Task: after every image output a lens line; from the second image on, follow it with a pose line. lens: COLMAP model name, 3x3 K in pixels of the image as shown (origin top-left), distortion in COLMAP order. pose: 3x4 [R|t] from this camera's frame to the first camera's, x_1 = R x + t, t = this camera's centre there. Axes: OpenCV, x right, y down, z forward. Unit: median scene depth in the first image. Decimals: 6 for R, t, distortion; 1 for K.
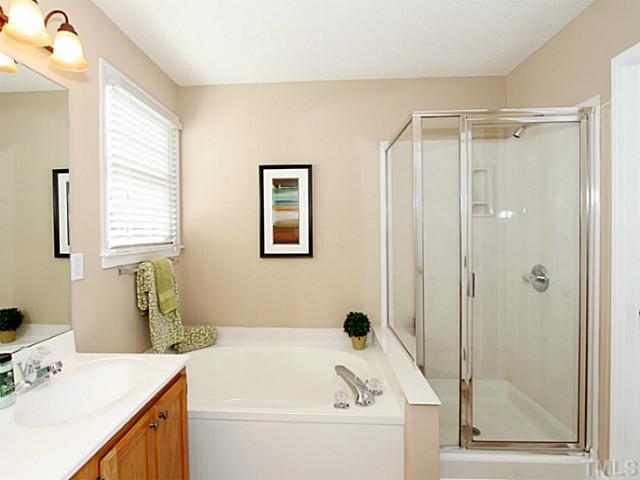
lens RADIAL K [[356.6, 0, 318.5], [0, 356.6, 242.9], [0, 0, 1]] dist [-0.007166, -0.001186]
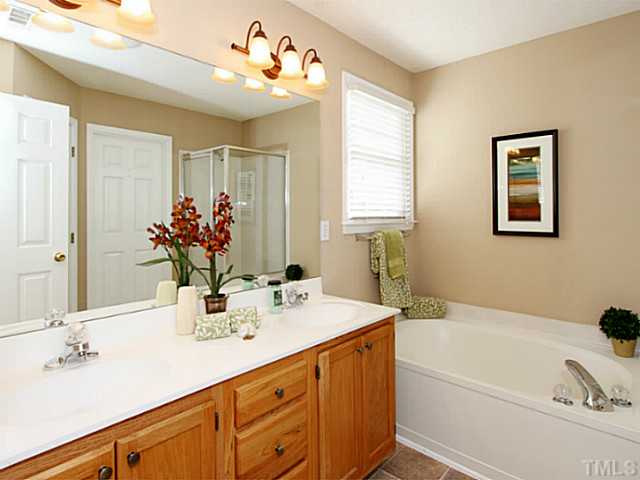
lens RADIAL K [[366.7, 0, 320.0], [0, 366.7, 227.9], [0, 0, 1]] dist [-0.003384, -0.000713]
pose [[0.780794, 0.030975, -0.624020, 0.111957], [-0.023094, 0.999519, 0.020719, 0.017252], [0.624362, -0.001766, 0.781133, -0.065166]]
